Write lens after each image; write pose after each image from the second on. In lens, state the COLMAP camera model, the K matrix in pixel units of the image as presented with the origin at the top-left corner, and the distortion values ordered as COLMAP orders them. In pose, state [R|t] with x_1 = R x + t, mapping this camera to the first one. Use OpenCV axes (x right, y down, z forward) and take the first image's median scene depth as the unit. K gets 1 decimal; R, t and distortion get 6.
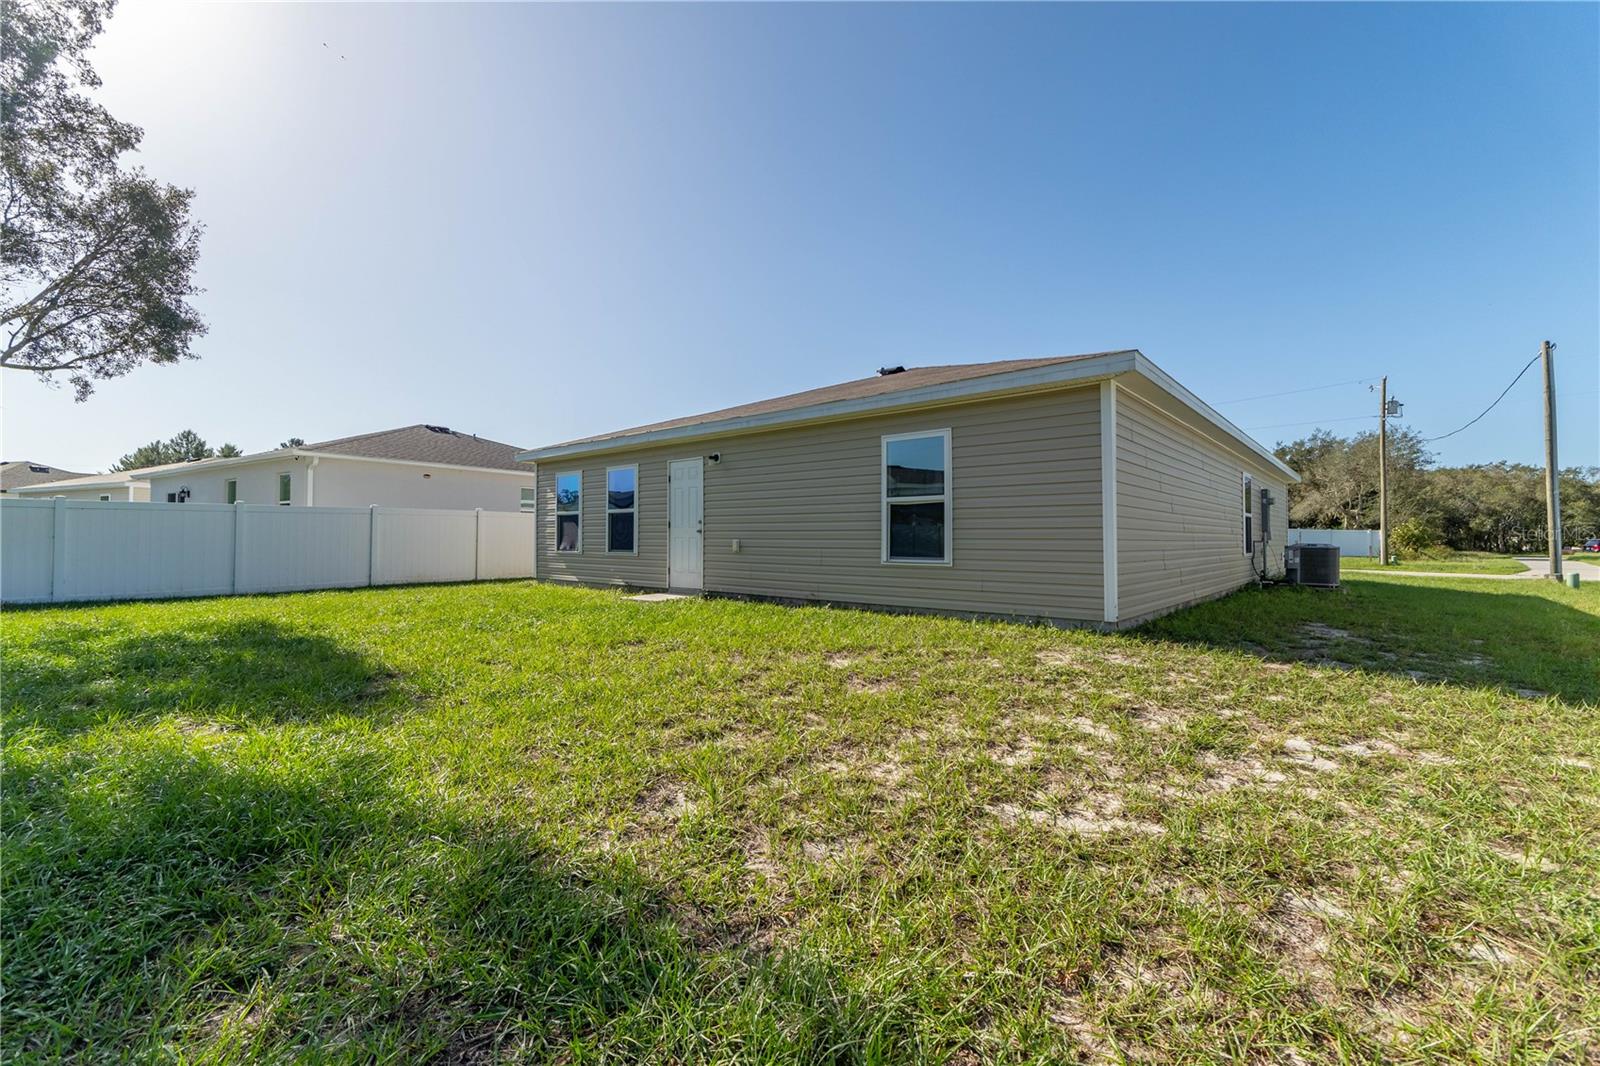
lens RADIAL K [[670.3, 0, 825.0], [0, 670.3, 526.4], [0, 0, 1]] dist [-0.010577, -0.000033]
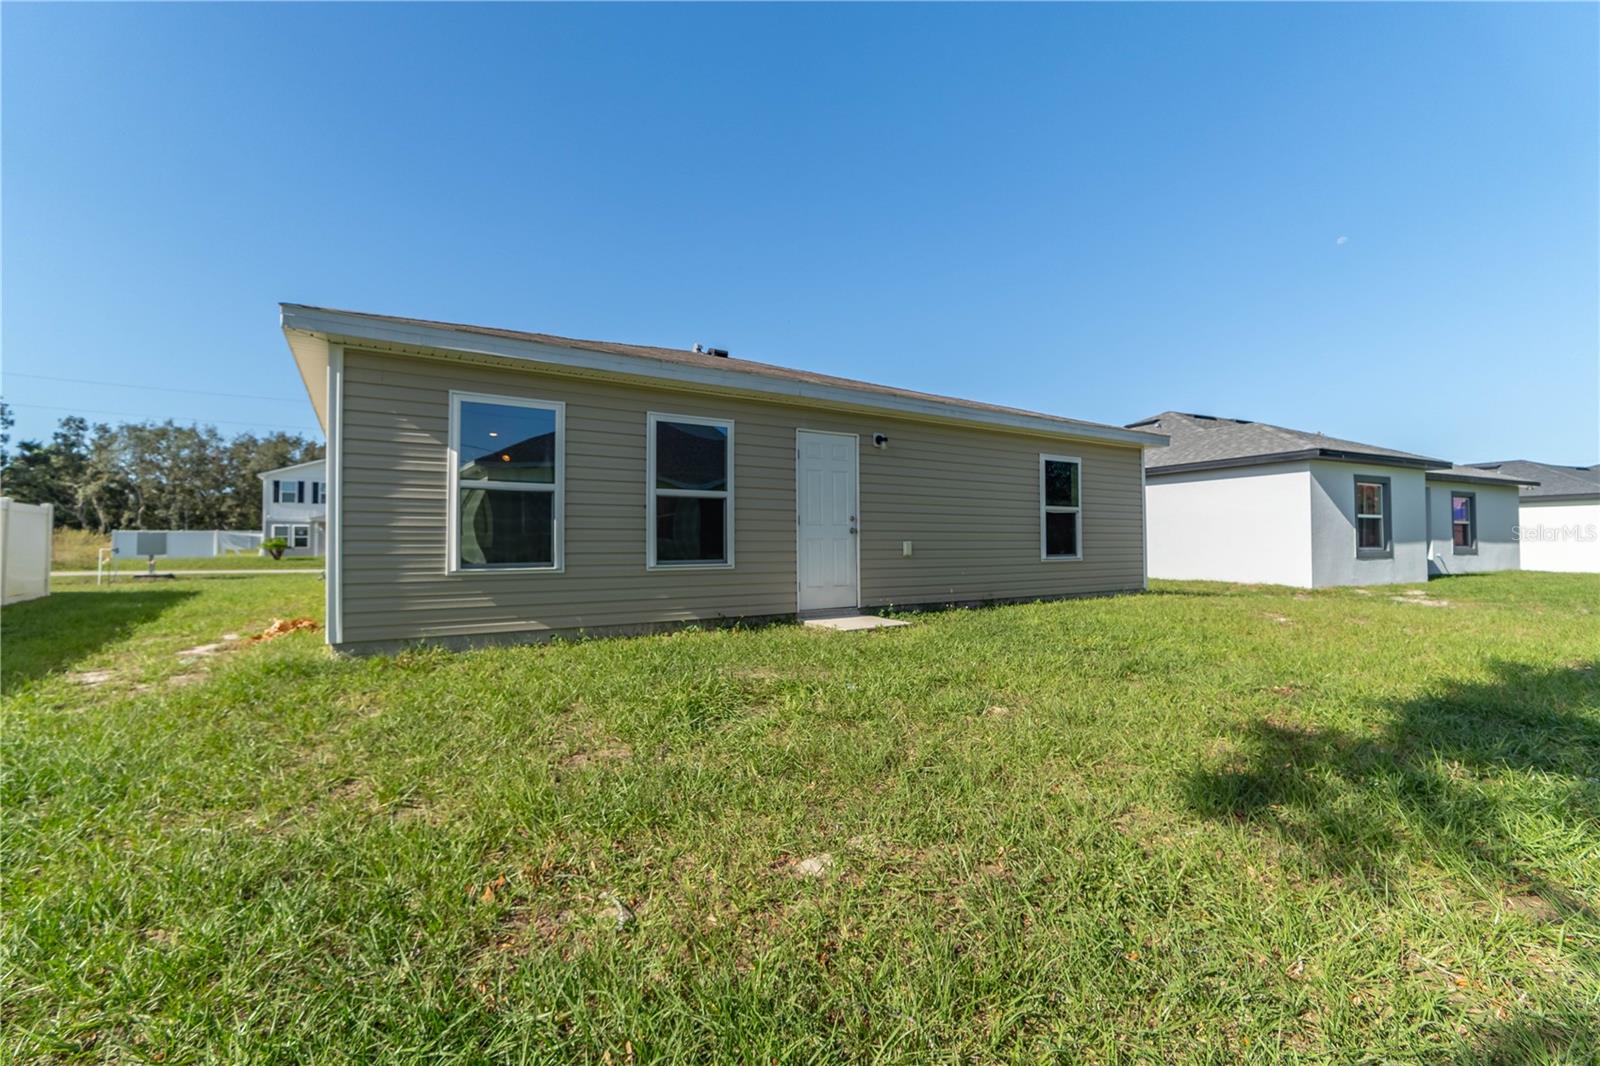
lens RADIAL K [[728.0, 0, 800.0], [0, 728.0, 533.0], [0, 0, 1]] dist [-0.001152, -0.000054]
pose [[0.272256, 0.005346, 0.962210, -0.911770], [-0.018815, 0.999823, -0.000232, 0.010131], [-0.962041, -0.018041, 0.272308, 0.755087]]
